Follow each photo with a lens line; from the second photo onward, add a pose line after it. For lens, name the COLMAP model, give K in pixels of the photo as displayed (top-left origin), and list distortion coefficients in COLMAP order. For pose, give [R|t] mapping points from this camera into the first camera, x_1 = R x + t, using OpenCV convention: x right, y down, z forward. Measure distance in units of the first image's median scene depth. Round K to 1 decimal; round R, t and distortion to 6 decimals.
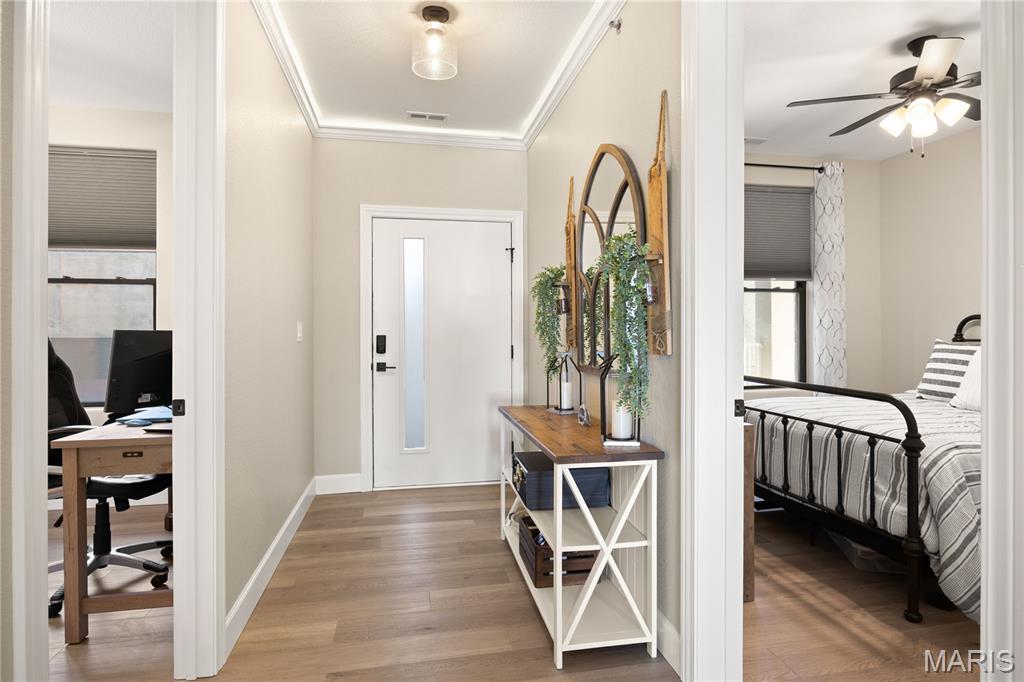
lens RADIAL K [[546.7, 0, 519.2], [0, 546.7, 332.0], [0, 0, 1]] dist [-0.001739, -0.003067]
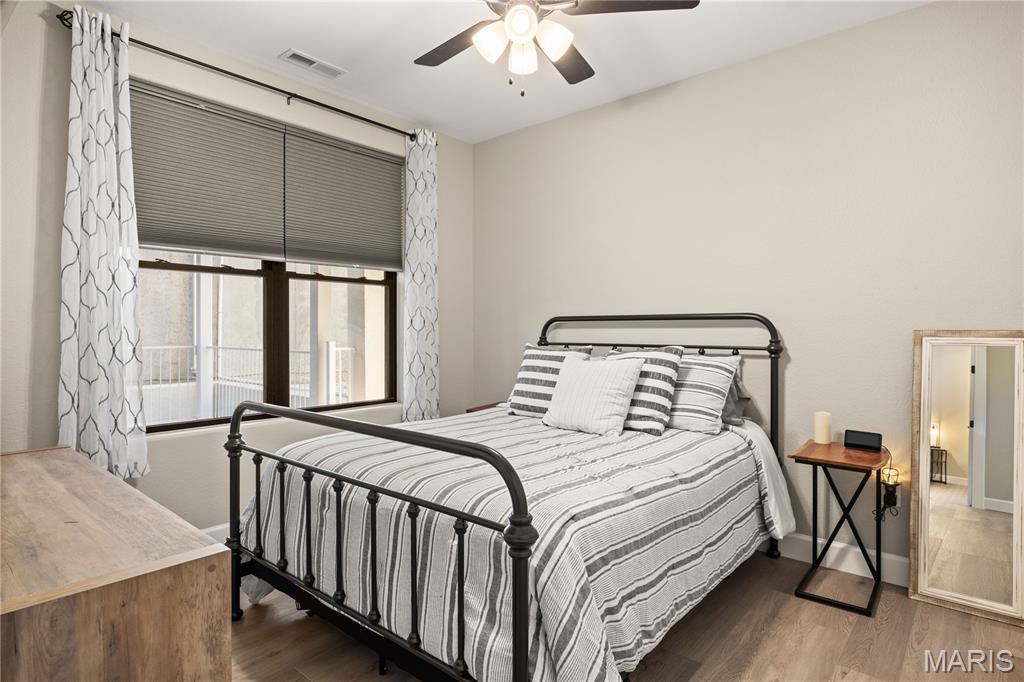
lens RADIAL K [[546.7, 0, 513.8], [0, 546.7, 336.5], [0, 0, 1]] dist [-0.001739, -0.003067]
pose [[0.790154, -0.000977, 0.612907, 0.269564], [-0.003203, 0.999978, 0.005723, -0.003608], [-0.612900, -0.006485, 0.790134, 0.408579]]
